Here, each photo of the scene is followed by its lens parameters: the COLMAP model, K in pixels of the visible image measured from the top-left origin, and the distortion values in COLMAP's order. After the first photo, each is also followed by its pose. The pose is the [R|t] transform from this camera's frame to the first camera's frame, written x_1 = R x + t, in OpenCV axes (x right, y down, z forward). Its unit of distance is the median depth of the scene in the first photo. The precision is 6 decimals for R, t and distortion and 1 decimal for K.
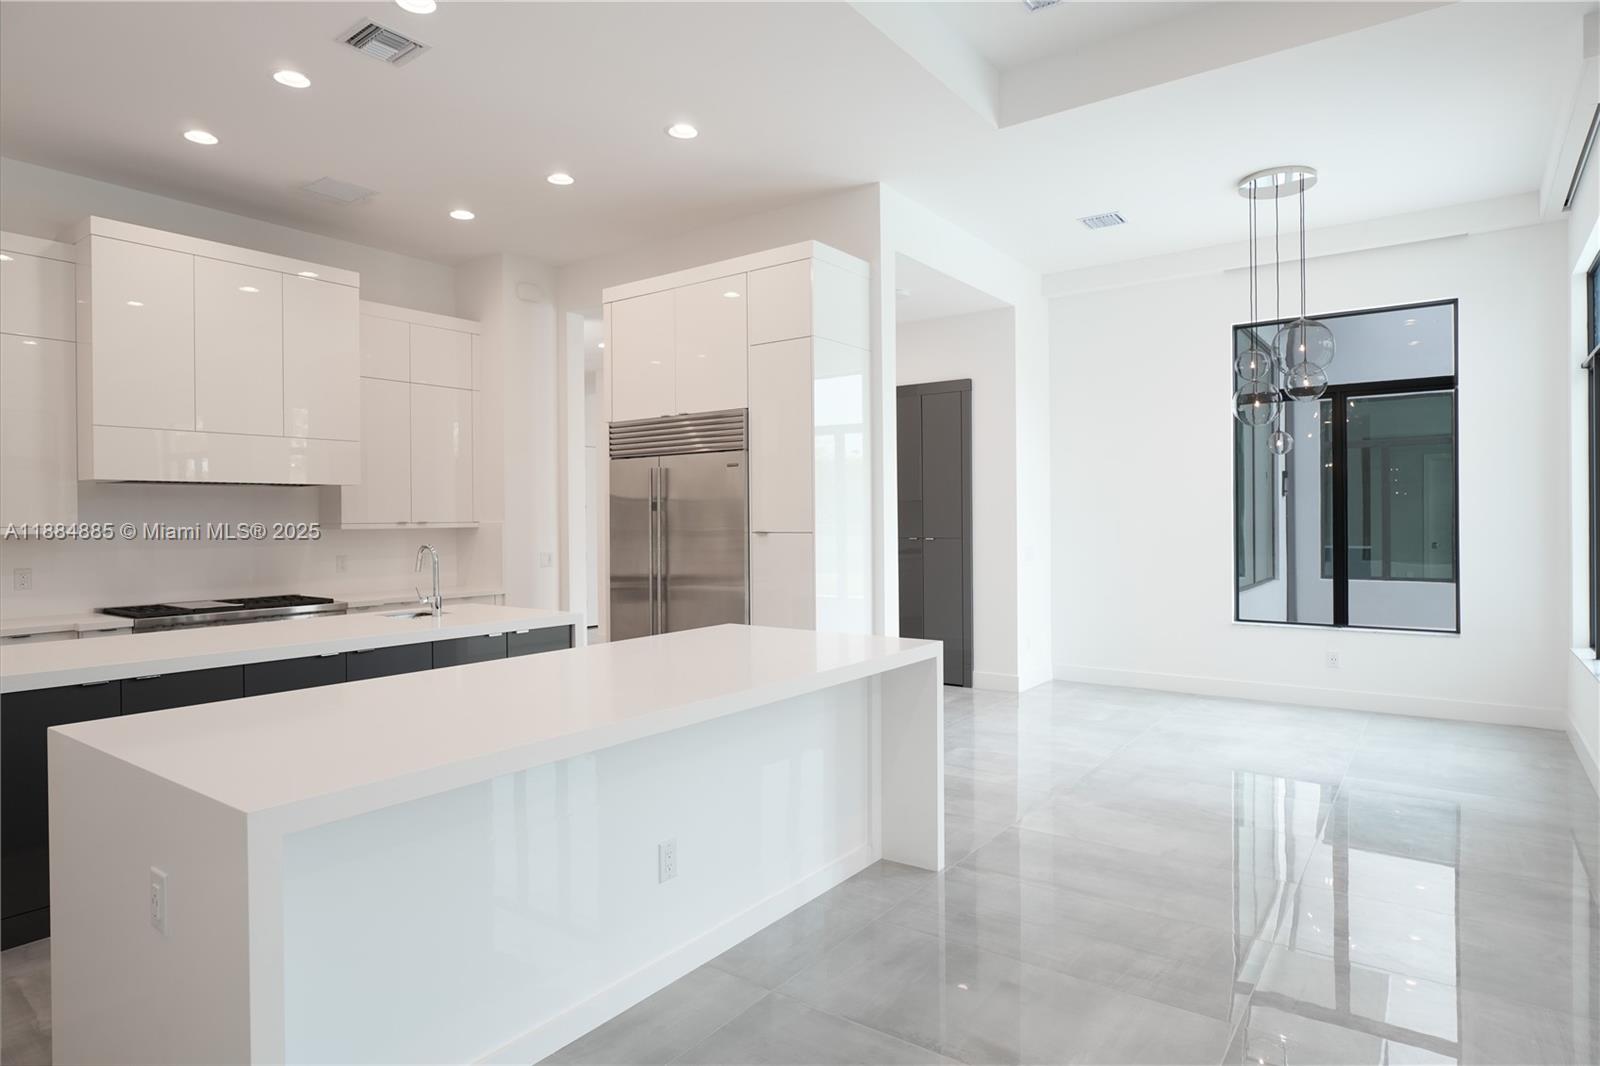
lens RADIAL K [[901.3, 0, 798.6], [0, 901.3, 523.9], [0, 0, 1]] dist [-0.006175, -0.000503]
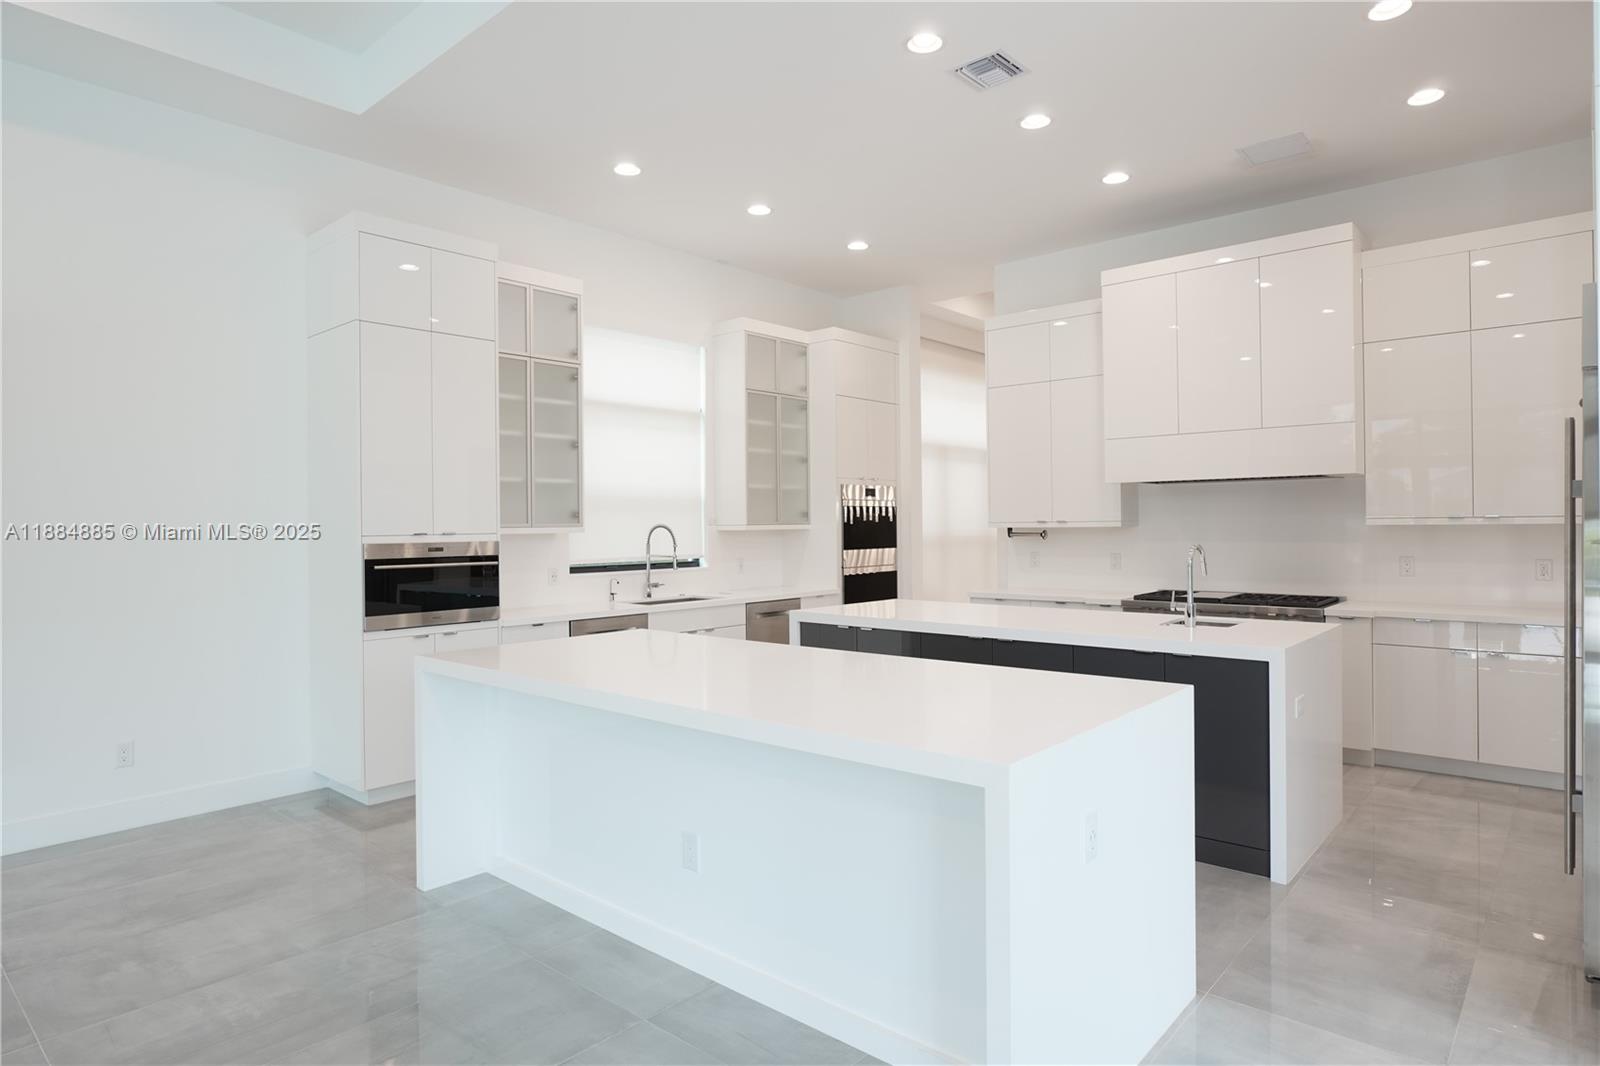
lens RADIAL K [[901.3, 0, 798.6], [0, 901.3, 523.9], [0, 0, 1]] dist [-0.006175, -0.000503]
pose [[-0.090948, 0.010224, -0.995803, 0.490125], [0.006589, 0.999932, 0.009664, -0.008723], [0.995834, -0.005682, -0.091009, 0.682043]]
